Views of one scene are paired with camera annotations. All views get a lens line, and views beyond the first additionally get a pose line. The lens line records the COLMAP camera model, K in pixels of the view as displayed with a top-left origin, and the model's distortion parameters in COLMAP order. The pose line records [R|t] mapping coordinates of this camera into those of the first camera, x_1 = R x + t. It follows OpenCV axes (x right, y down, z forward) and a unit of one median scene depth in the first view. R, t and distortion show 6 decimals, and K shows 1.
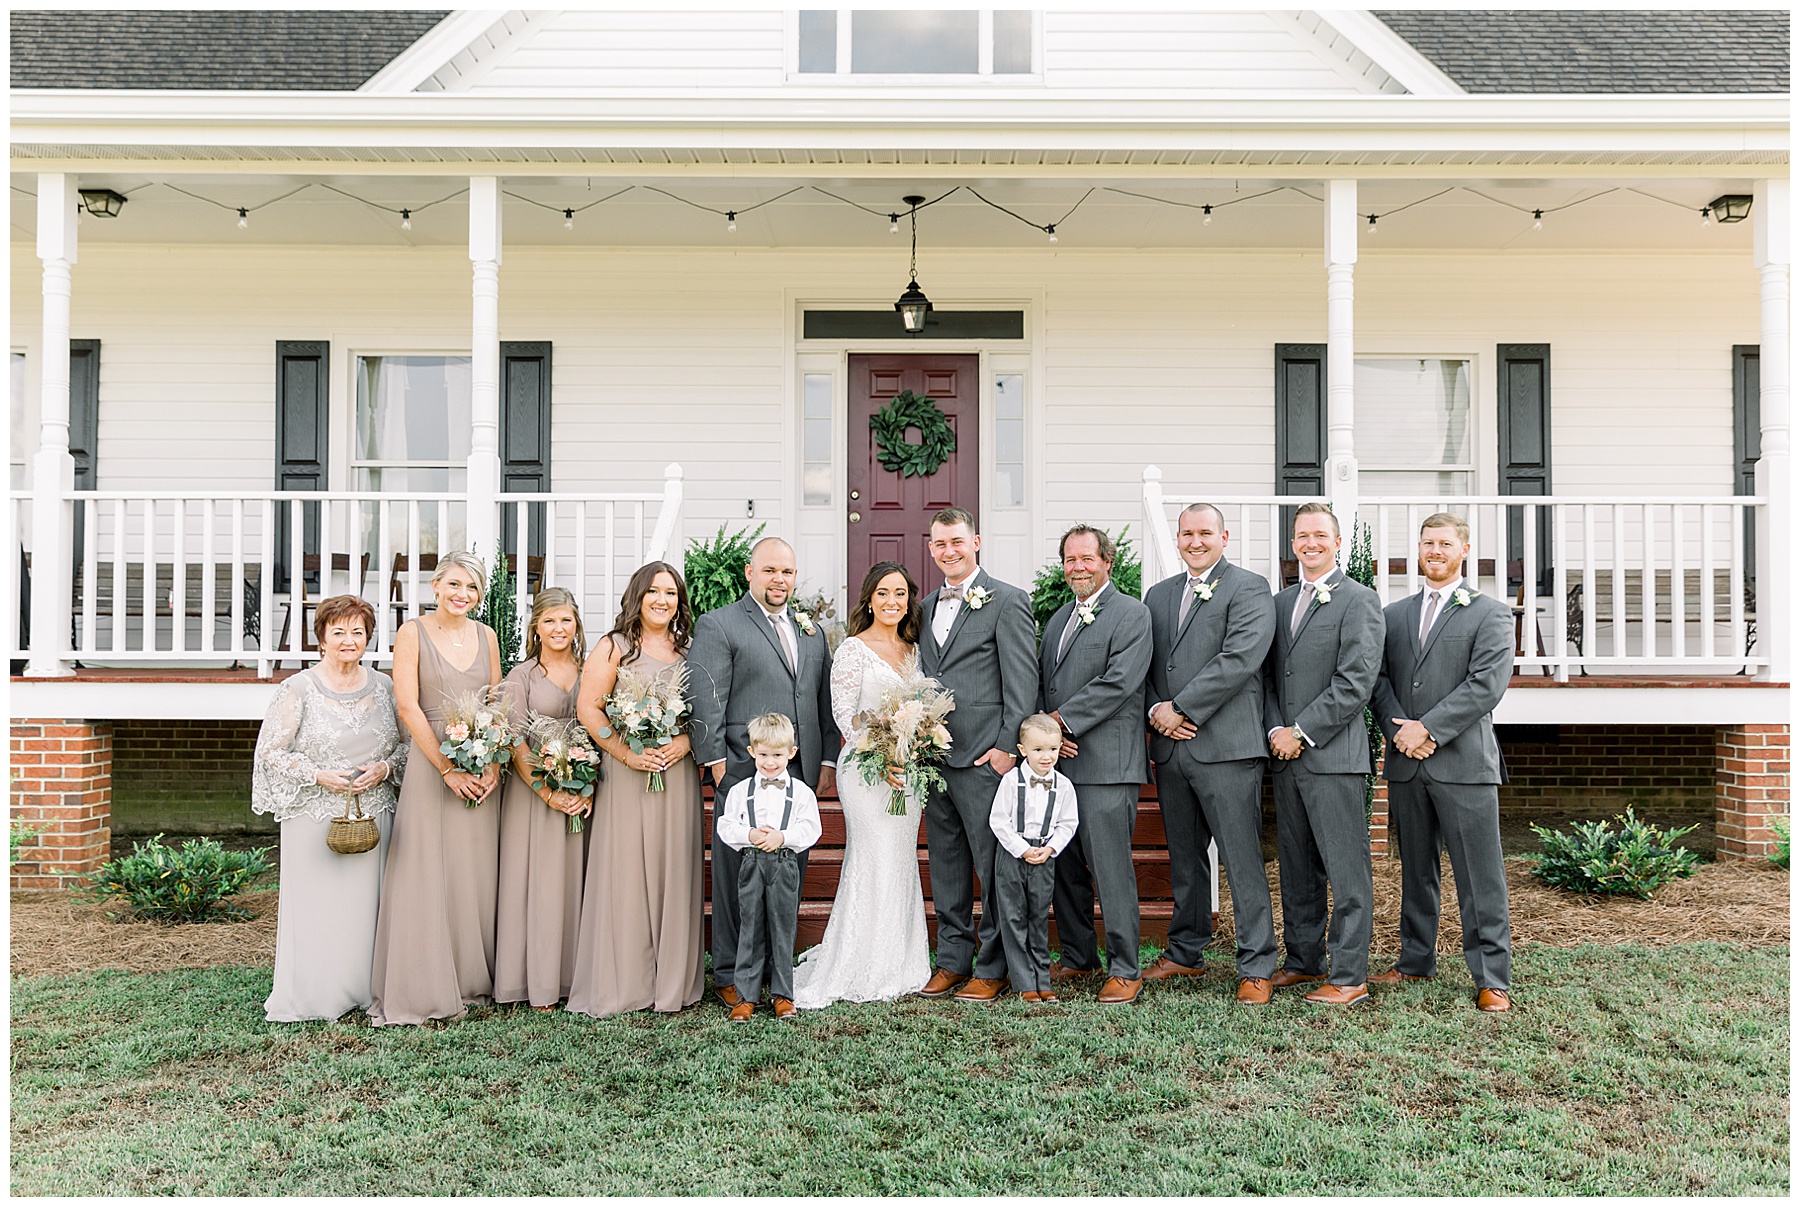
lens RADIAL K [[1527.0, 0, 944.1], [0, 1527.0, 596.1], [0, 0, 1]] dist [-0.000057, 0.009618]
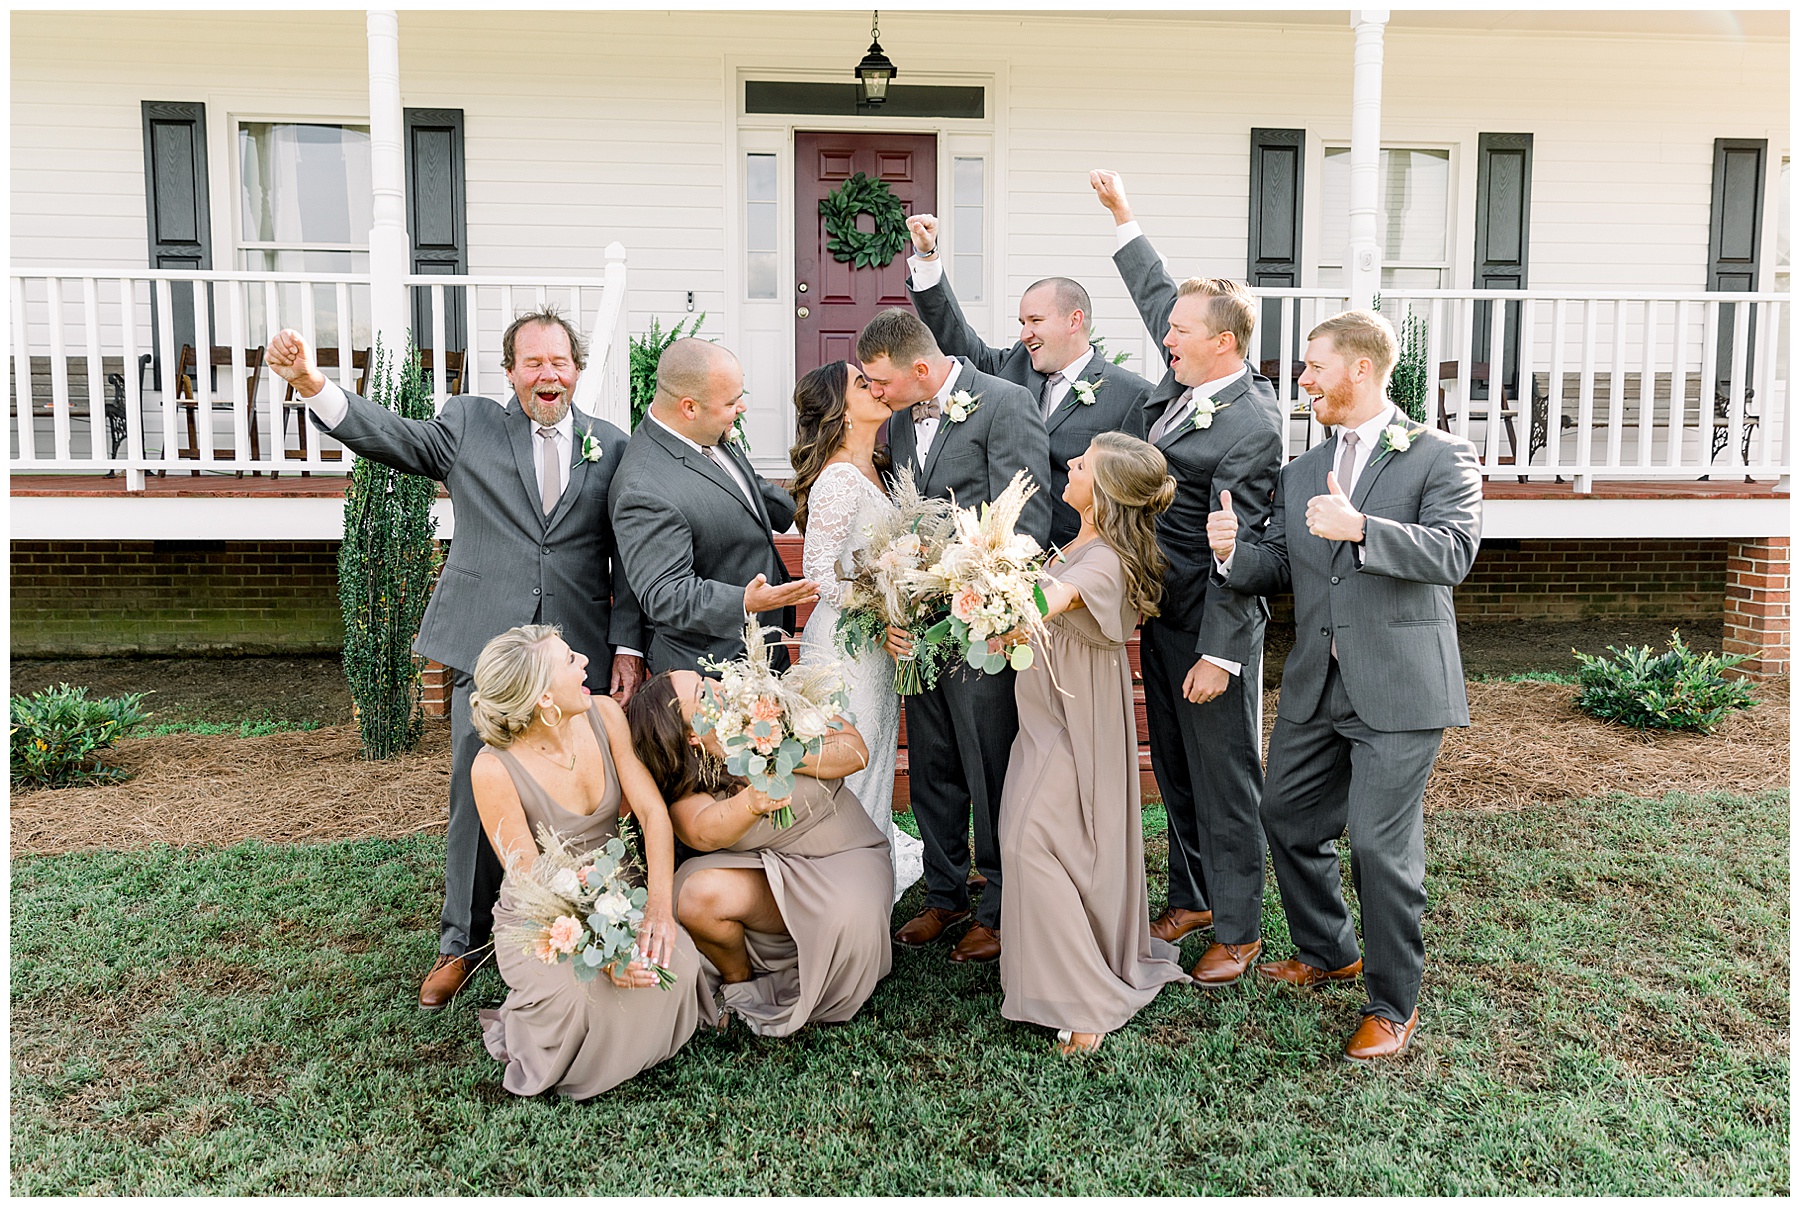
lens RADIAL K [[1290.9, 0, 897.7], [0, 1290.9, 536.9], [0, 0, 1]] dist [0.015469, -0.006117]
pose [[0.997445, -0.003600, 0.071349, -0.054171], [-0.004176, 0.994083, 0.108542, -0.000999], [-0.071318, -0.108563, 0.991528, 0.188350]]
